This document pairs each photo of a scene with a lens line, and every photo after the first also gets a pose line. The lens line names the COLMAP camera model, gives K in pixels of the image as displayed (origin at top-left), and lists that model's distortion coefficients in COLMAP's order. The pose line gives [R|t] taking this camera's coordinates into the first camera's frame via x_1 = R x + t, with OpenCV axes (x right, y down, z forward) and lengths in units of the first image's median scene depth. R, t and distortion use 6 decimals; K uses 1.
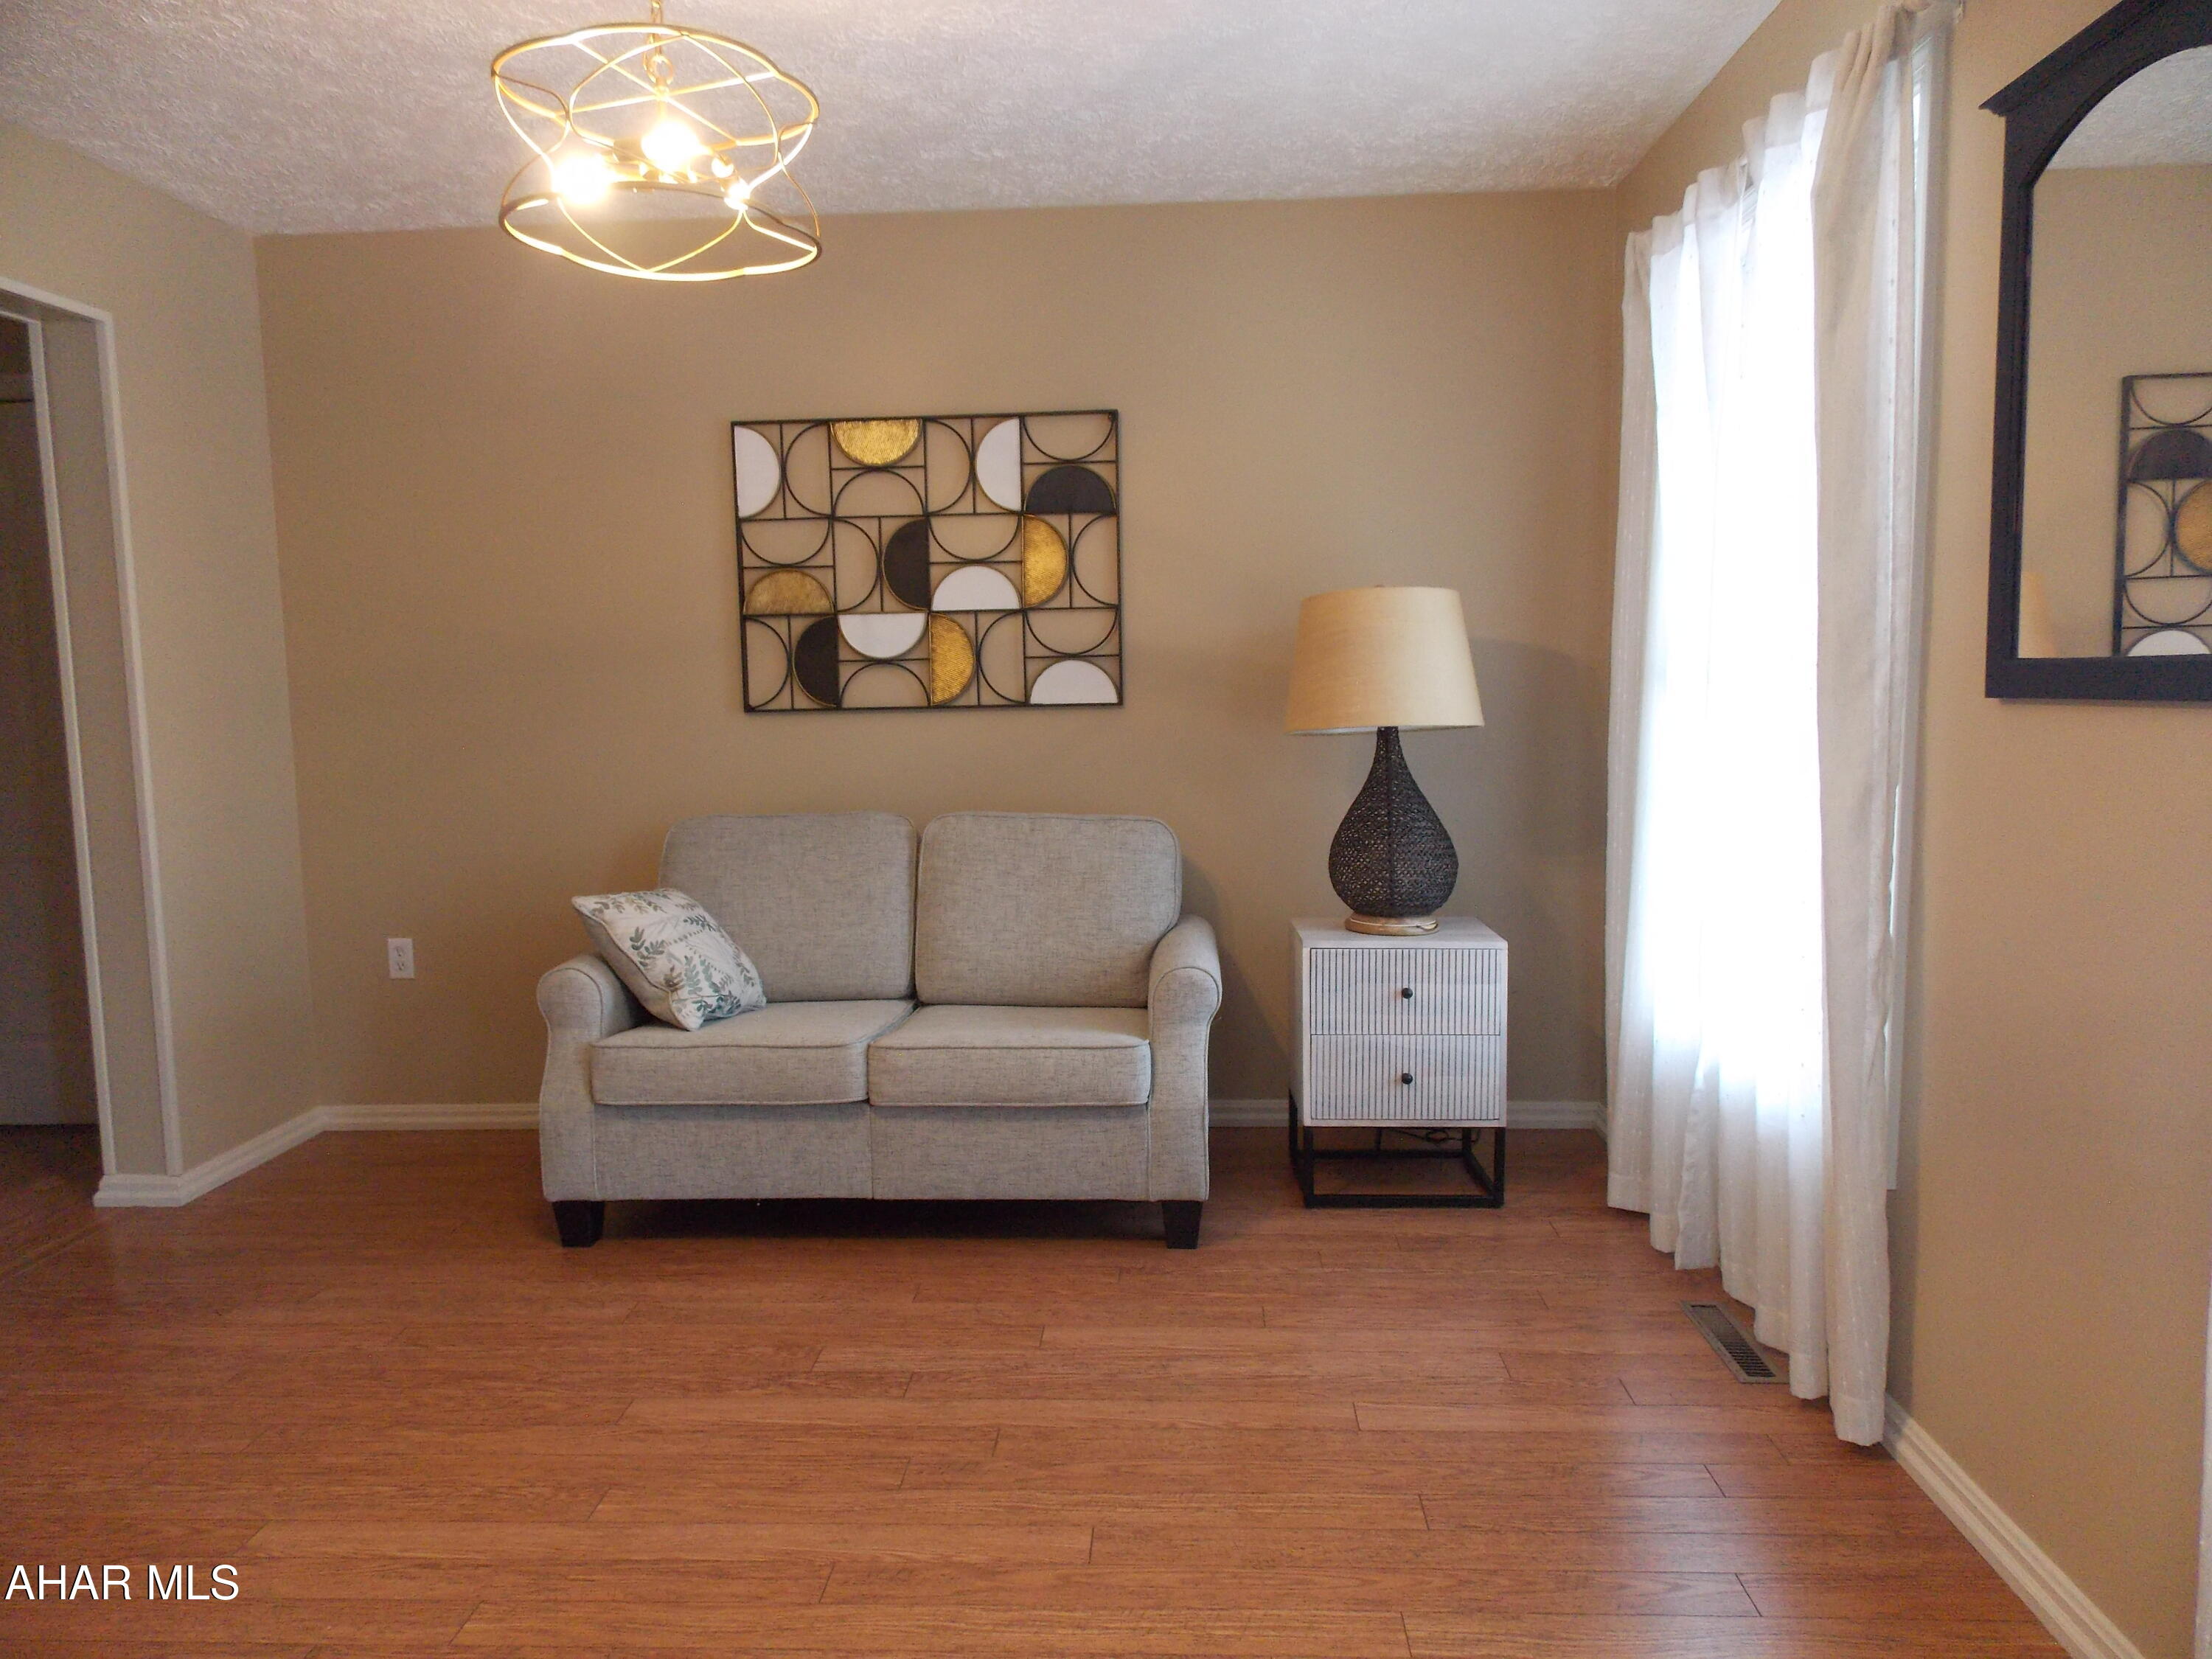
lens RADIAL K [[1464.8, 0, 1110.0], [0, 1464.8, 816.2], [0, 0, 1]] dist [0.005391, -0.000785]
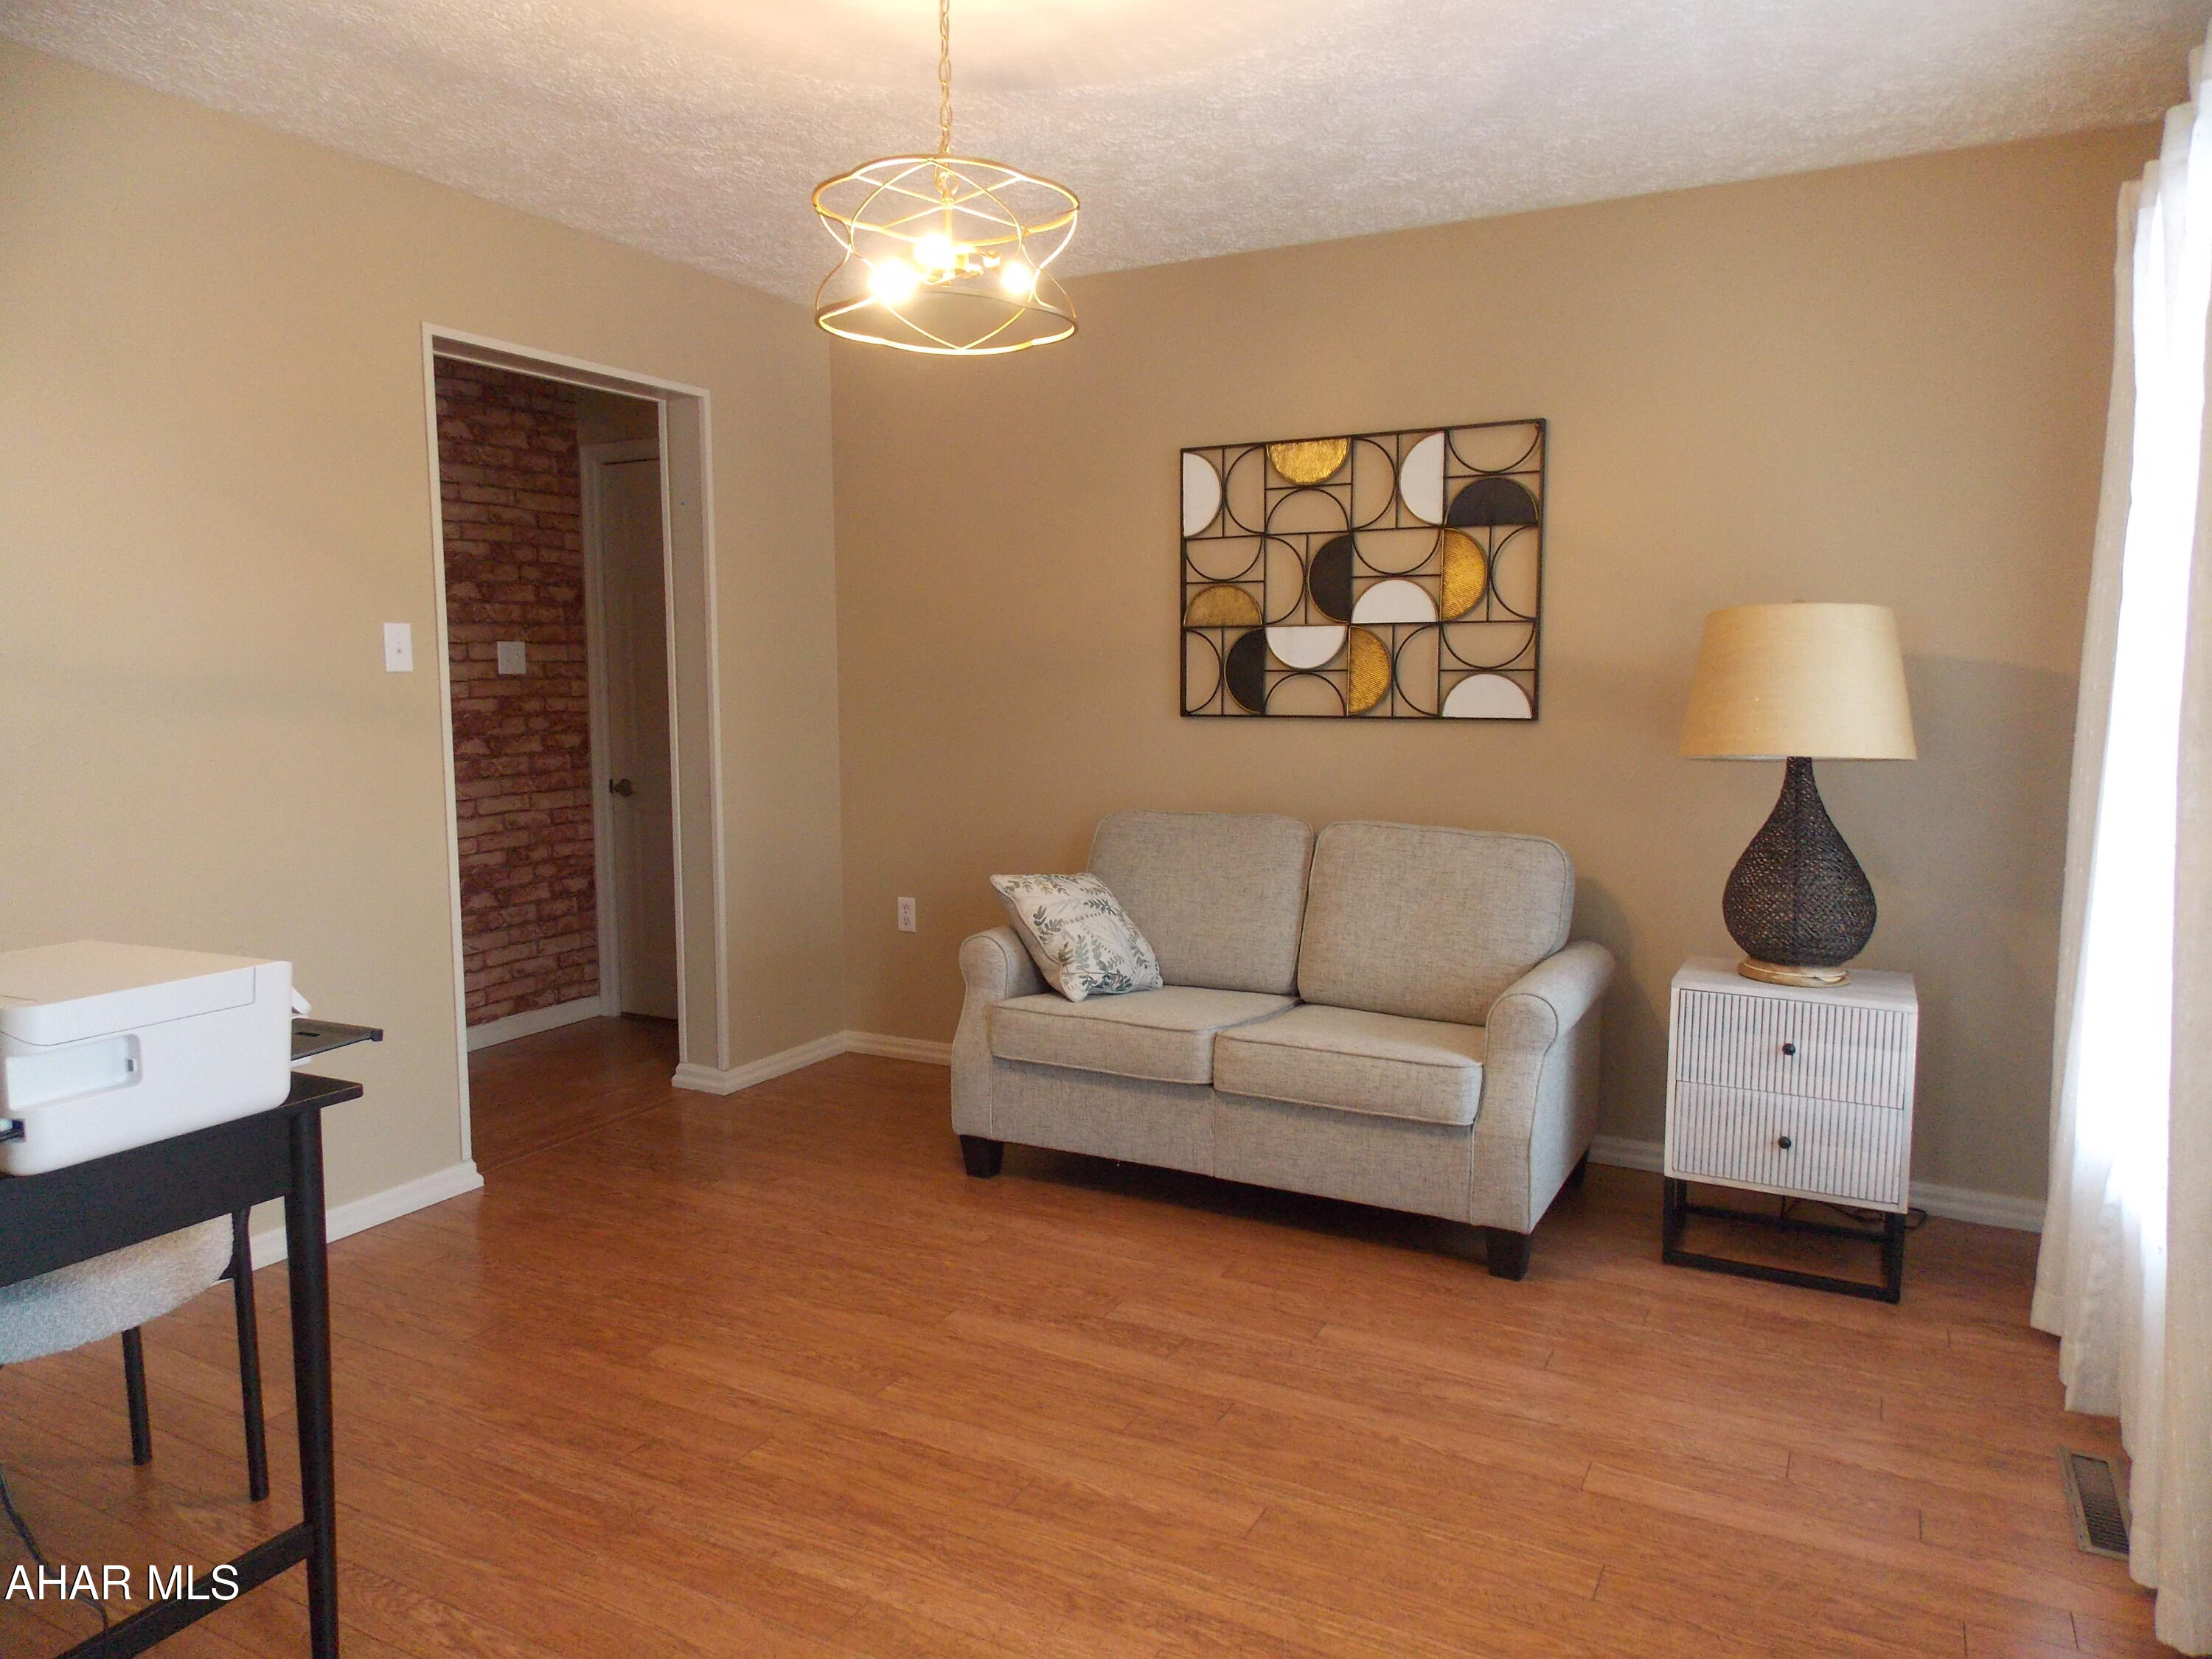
lens RADIAL K [[1464.8, 0, 1110.0], [0, 1464.8, 816.2], [0, 0, 1]] dist [0.005391, -0.000785]
pose [[0.906361, 0.059159, -0.418343, 0.189113], [-0.056305, 0.998229, 0.019175, -0.017461], [0.418736, 0.006175, 0.908087, -0.006653]]
